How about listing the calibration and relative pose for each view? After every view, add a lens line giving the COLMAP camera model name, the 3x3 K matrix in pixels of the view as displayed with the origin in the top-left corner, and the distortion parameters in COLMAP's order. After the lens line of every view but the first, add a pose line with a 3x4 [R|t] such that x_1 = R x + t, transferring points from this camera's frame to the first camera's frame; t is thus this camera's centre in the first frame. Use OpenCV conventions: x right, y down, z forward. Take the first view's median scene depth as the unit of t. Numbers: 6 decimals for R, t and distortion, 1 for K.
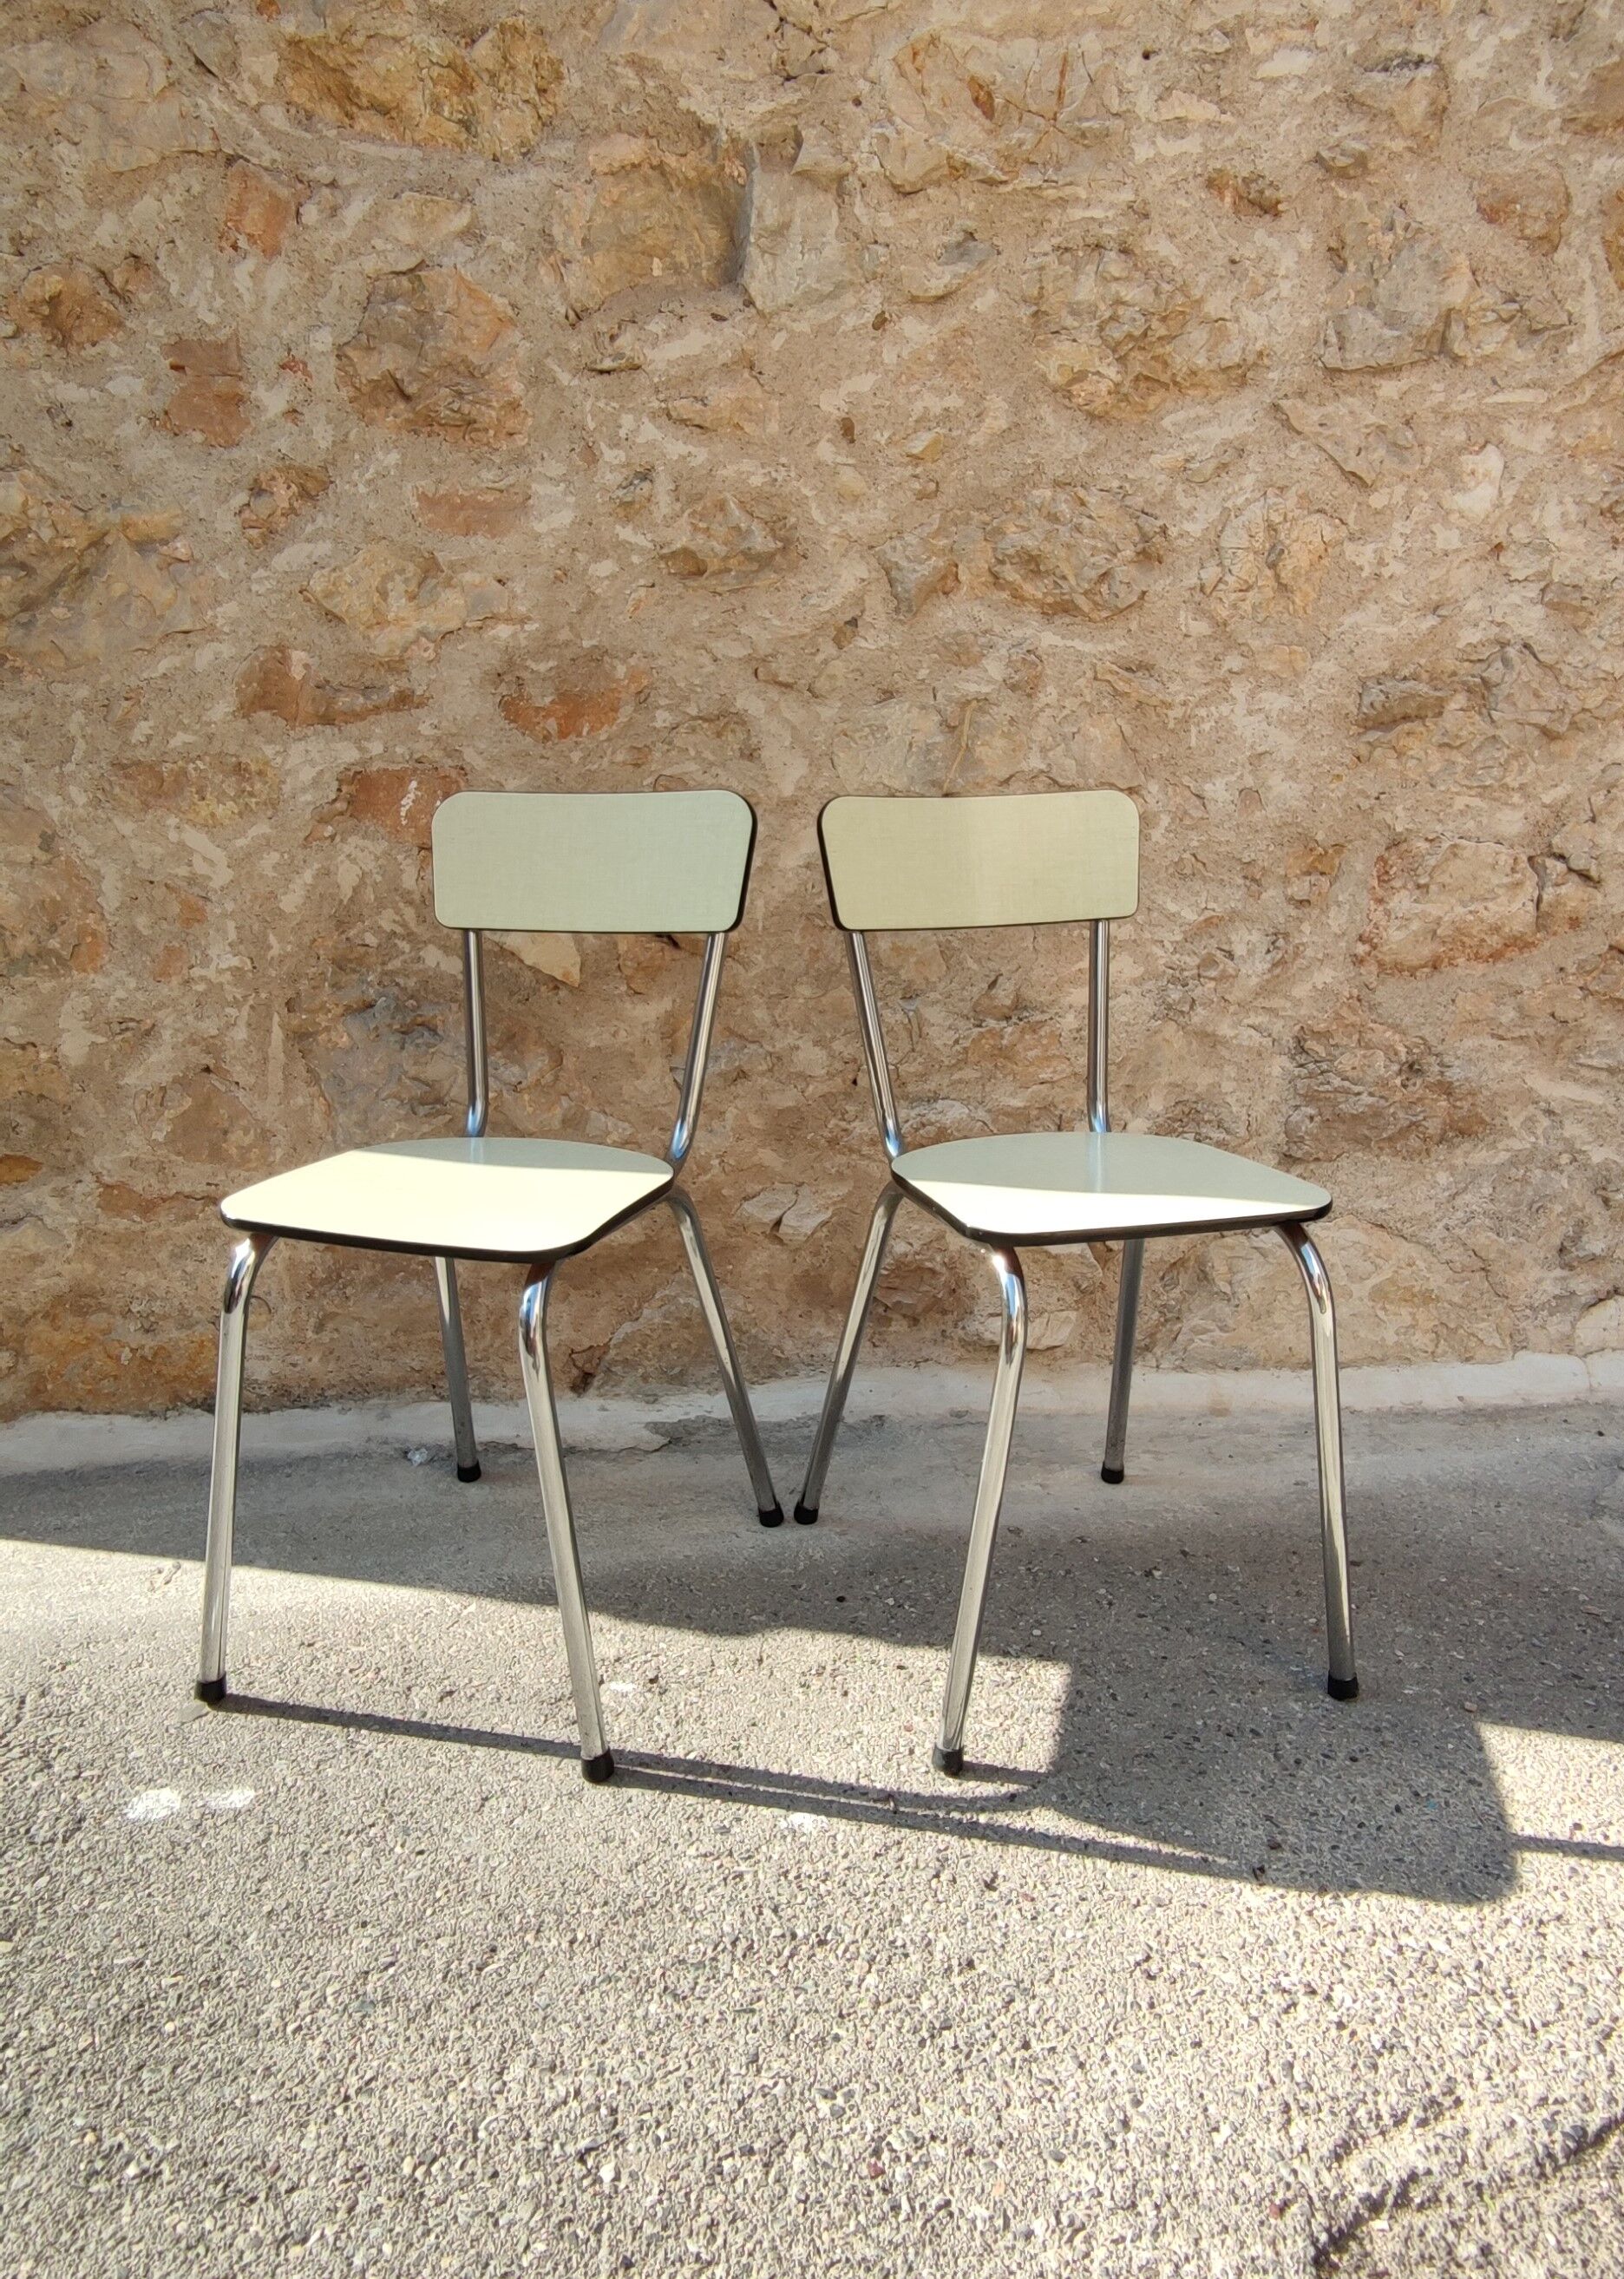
lens RADIAL K [[1463.5, 0, 816.9], [0, 1463.5, 1081.5], [0, 0, 1]] dist [0.034225, -0.033487]
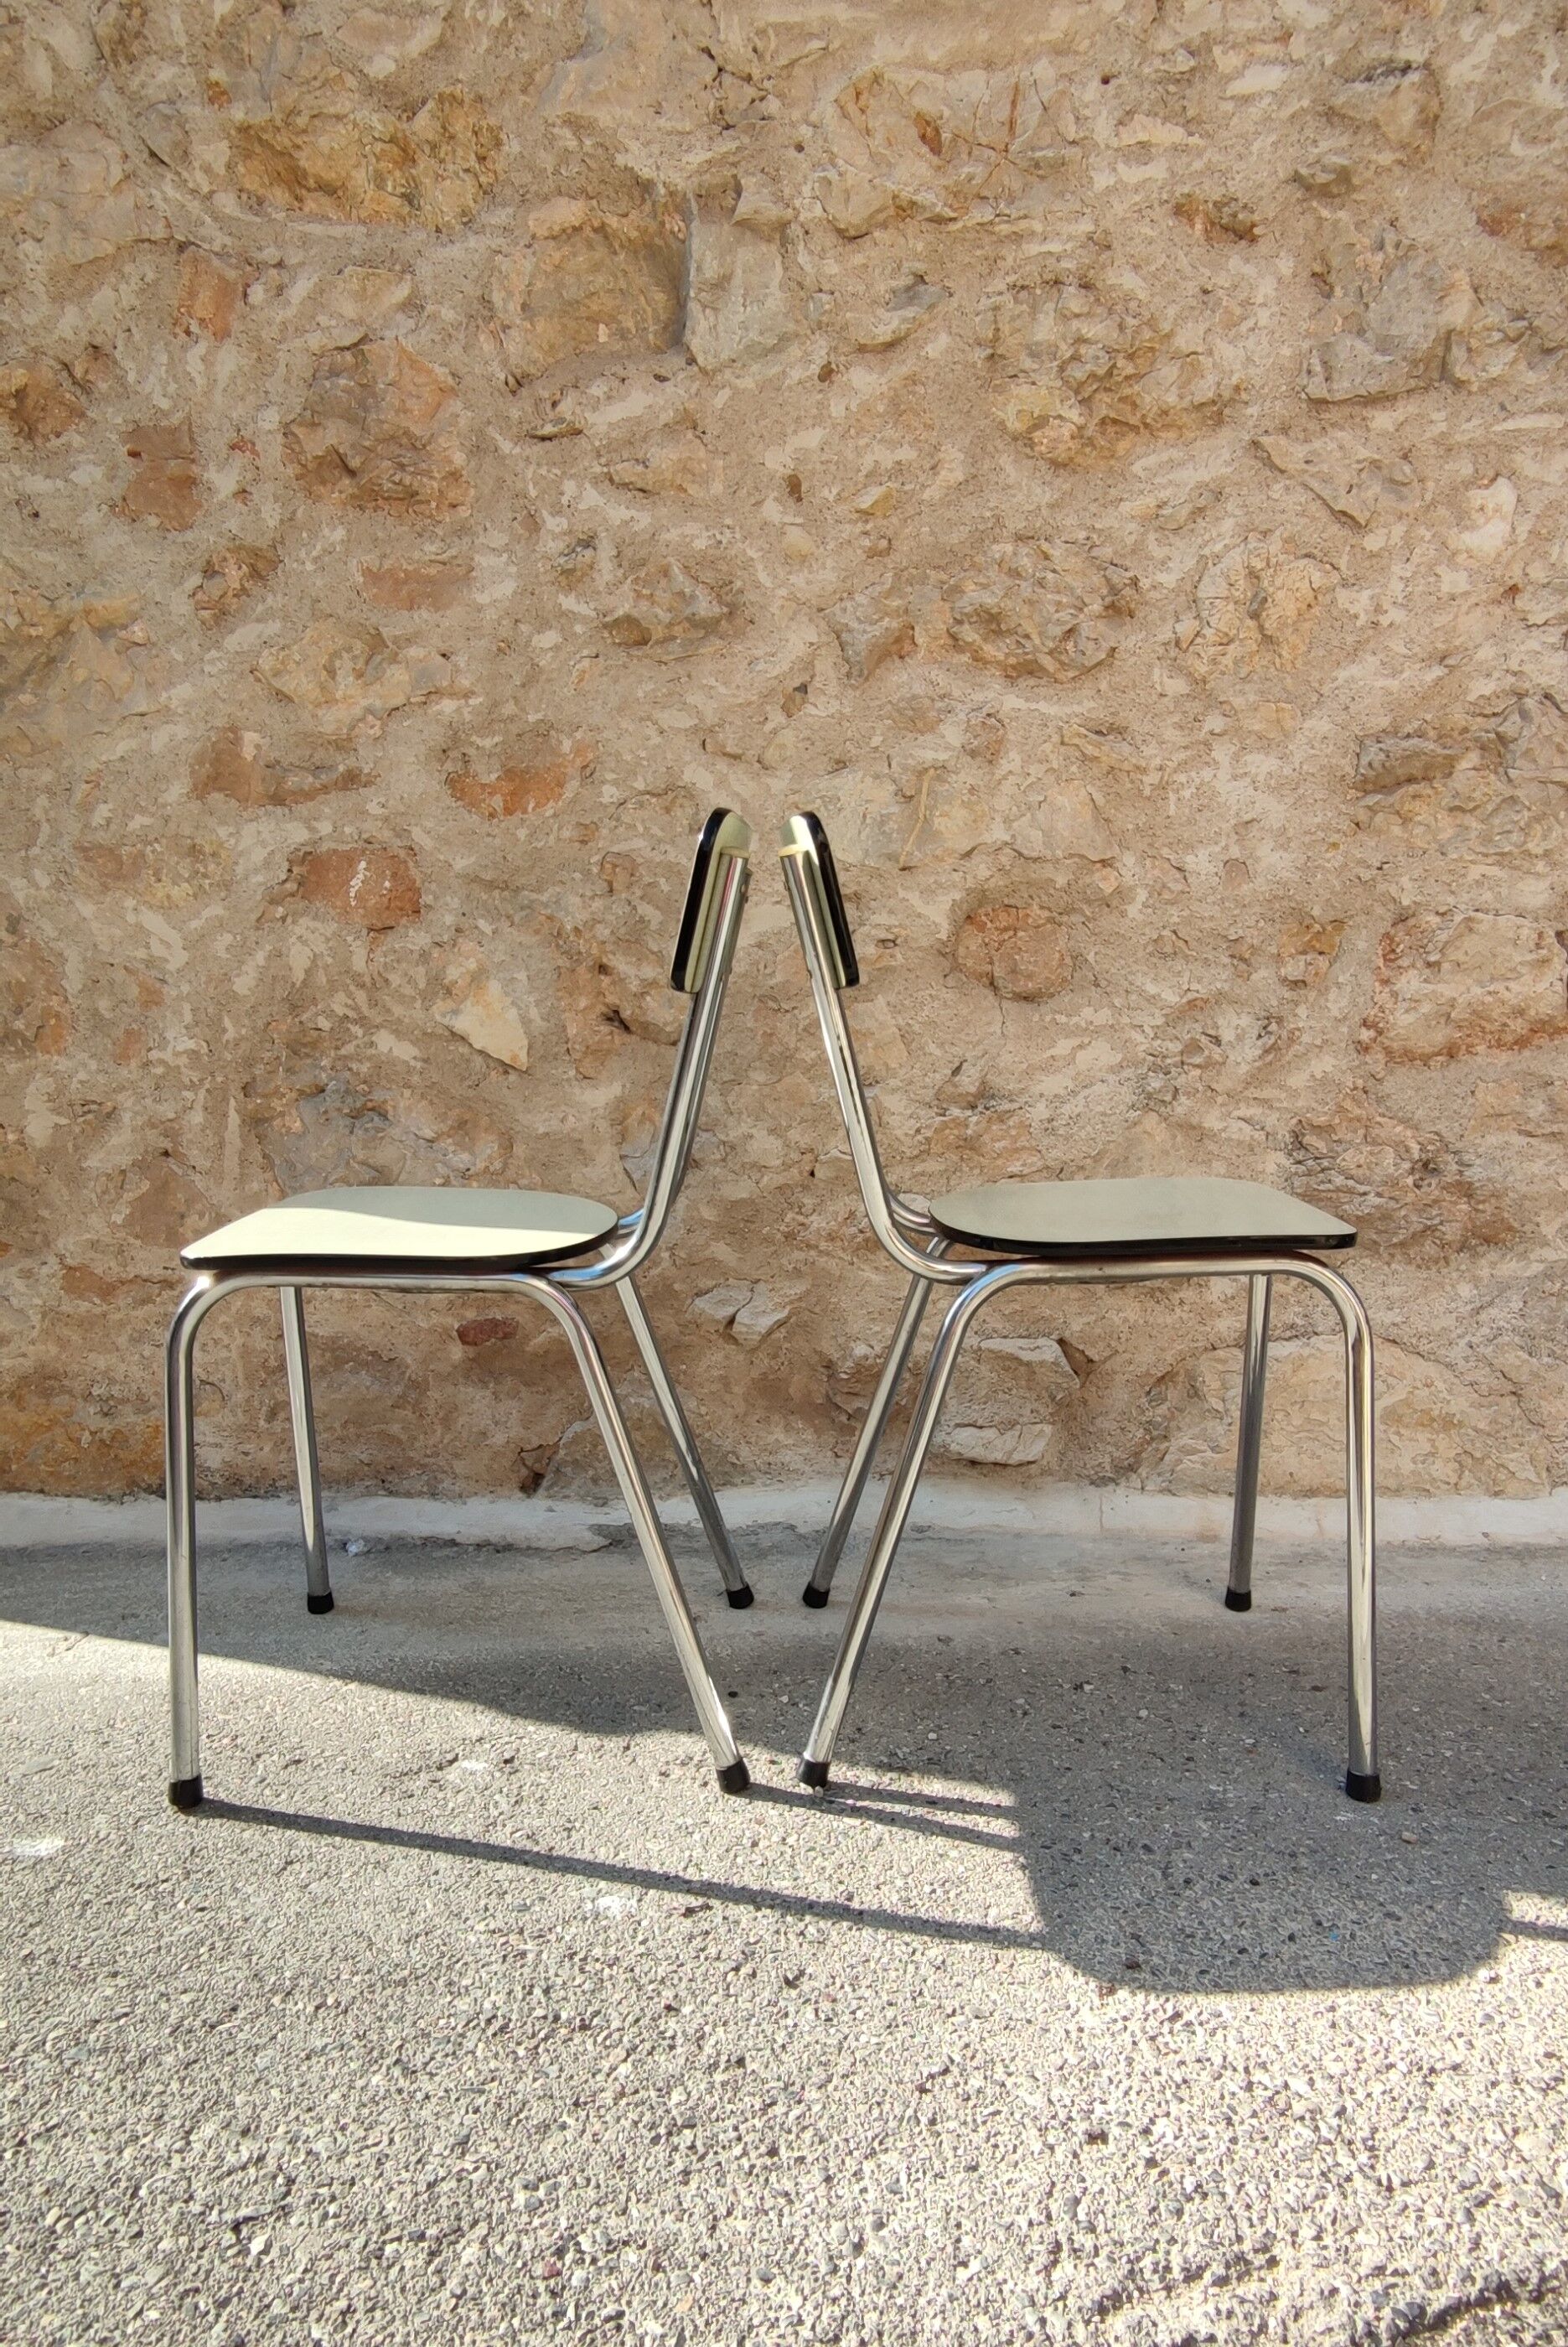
lens RADIAL K [[1427.8, 0, 797.8], [0, 1427.8, 1237.9], [0, 0, 1]] dist [0.039403, -0.038358]
pose [[0.993166, 0.011023, -0.116185, 0.143105], [-0.014887, 0.999363, -0.032438, 0.082657], [0.115754, 0.033946, 0.992698, 0.082438]]
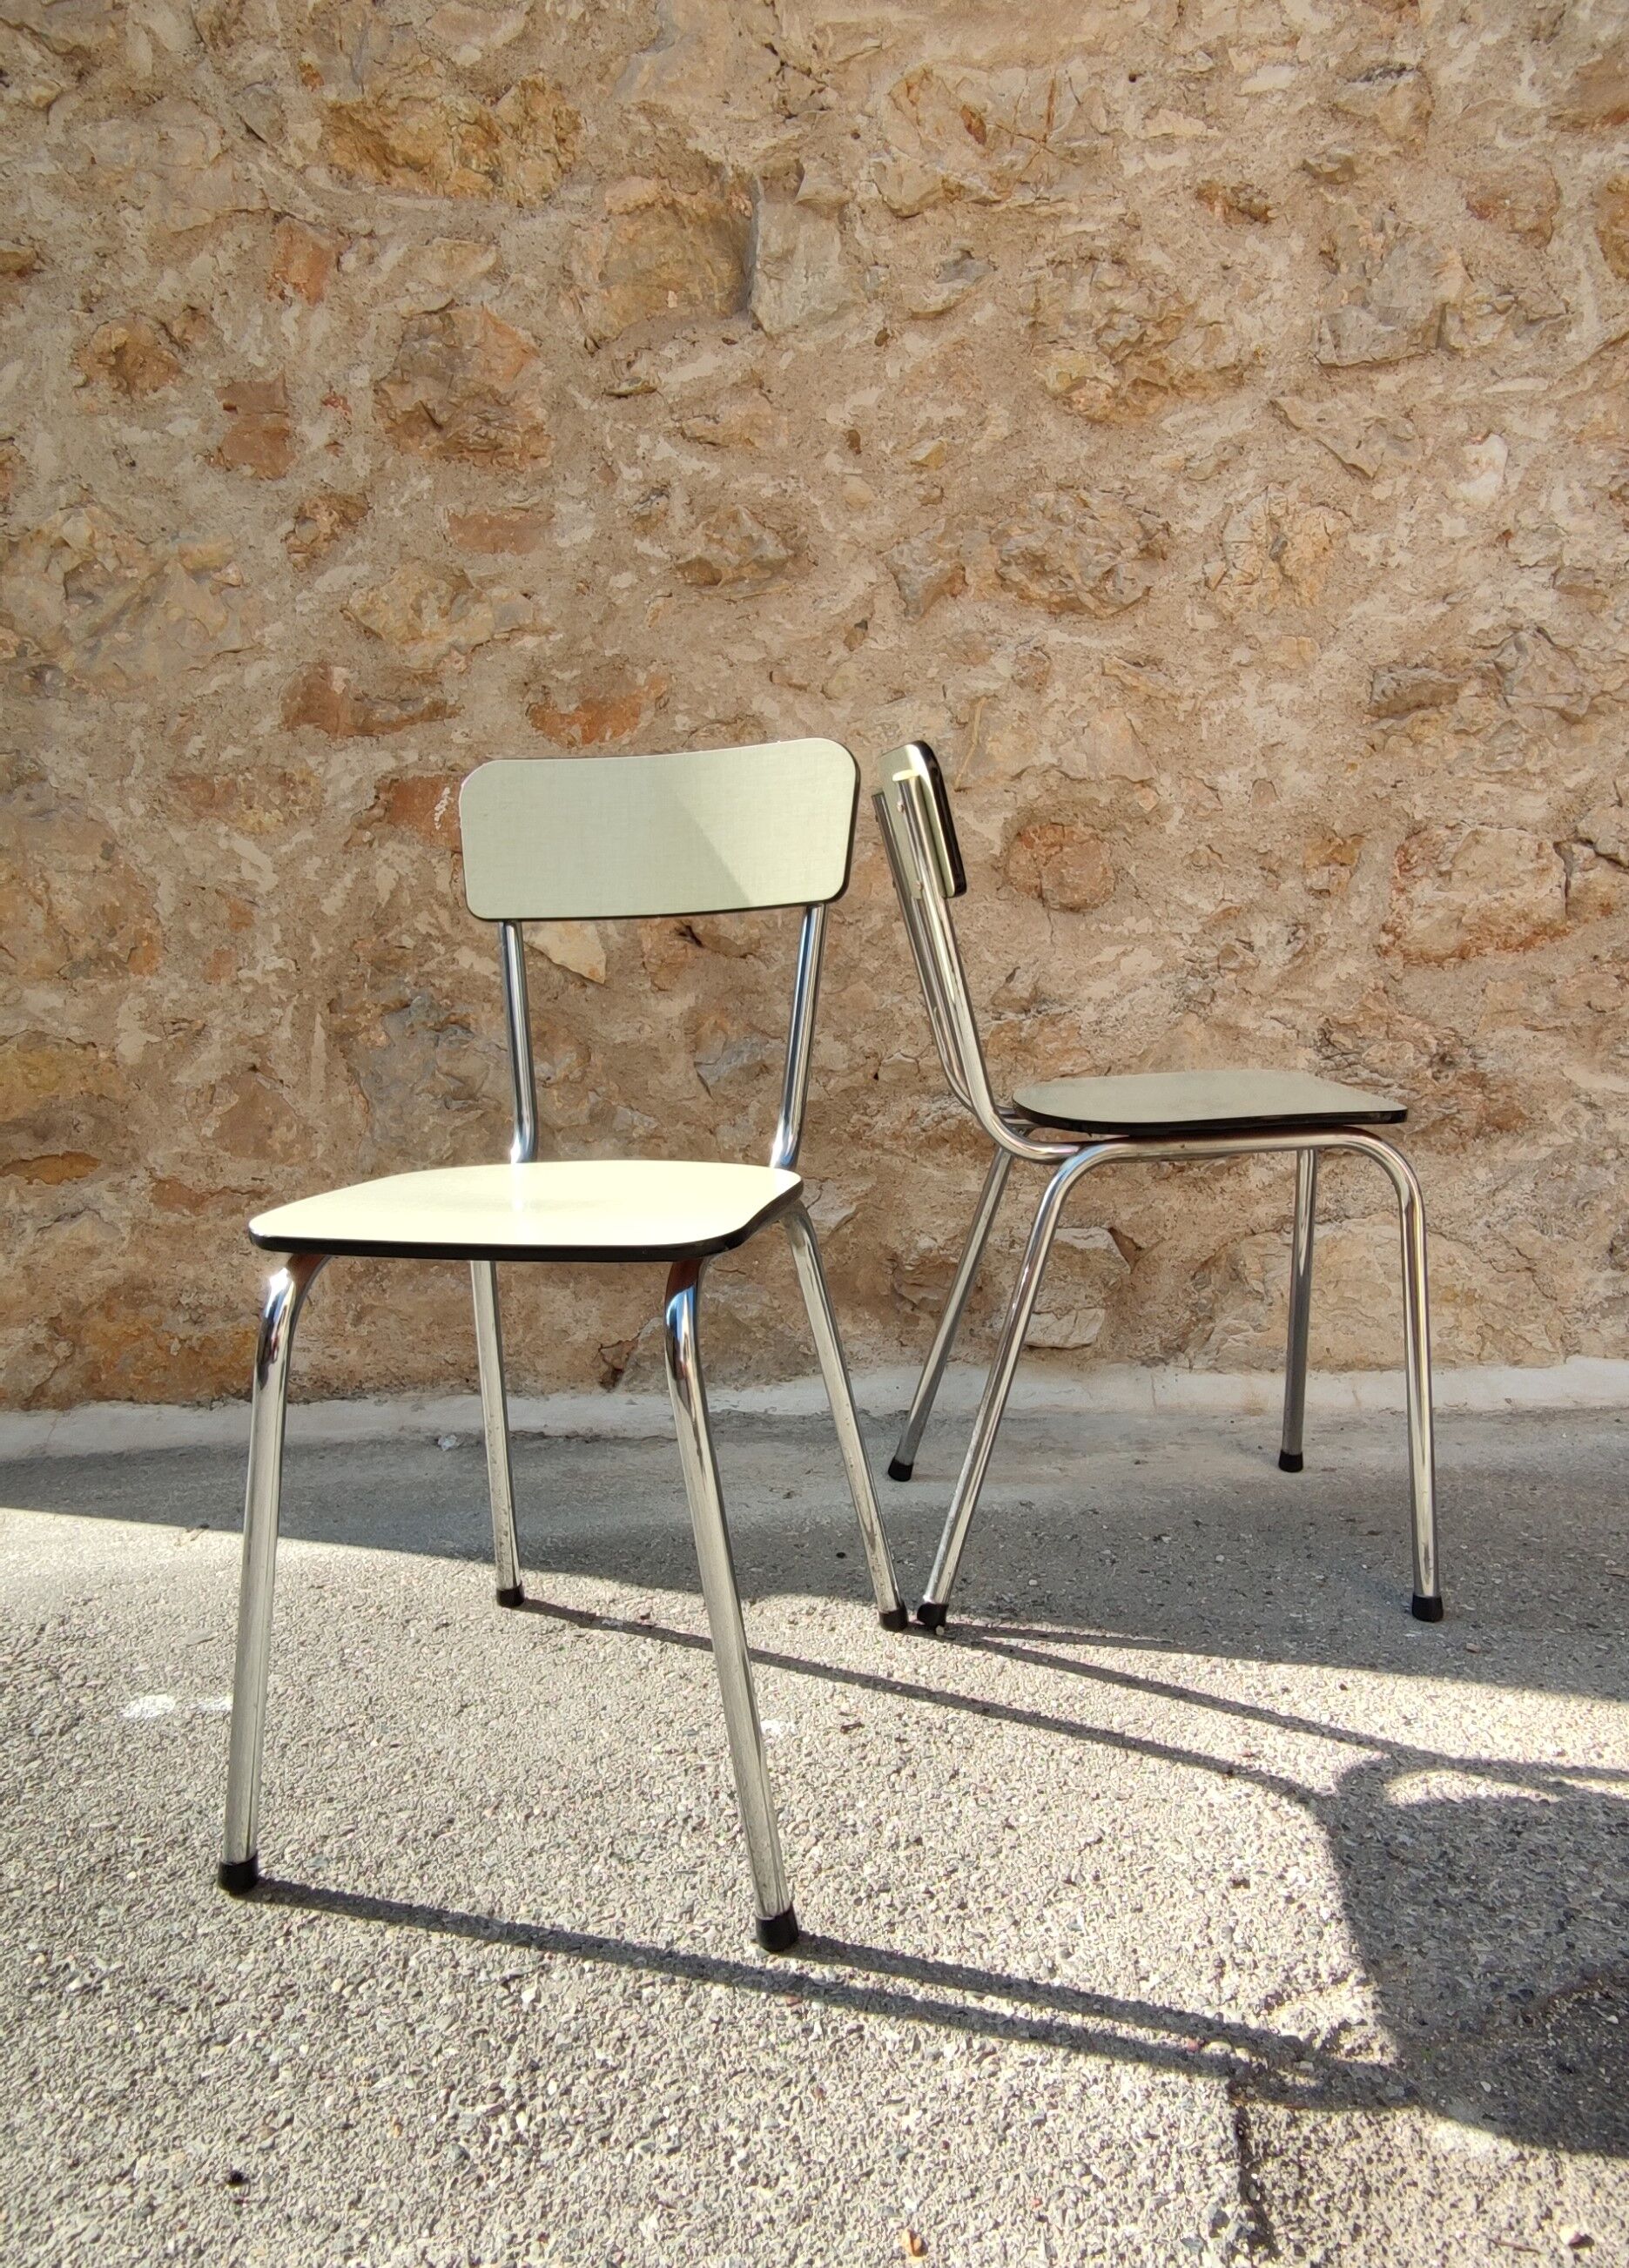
lens RADIAL K [[1468.2, 0, 830.9], [0, 1468.2, 1124.6], [0, 0, 1]] dist [0.031694, -0.030972]
pose [[0.997543, -0.011755, -0.069060, 0.073739], [0.007502, 0.998078, -0.061523, 0.109040], [0.069651, 0.060853, 0.995714, -0.015012]]
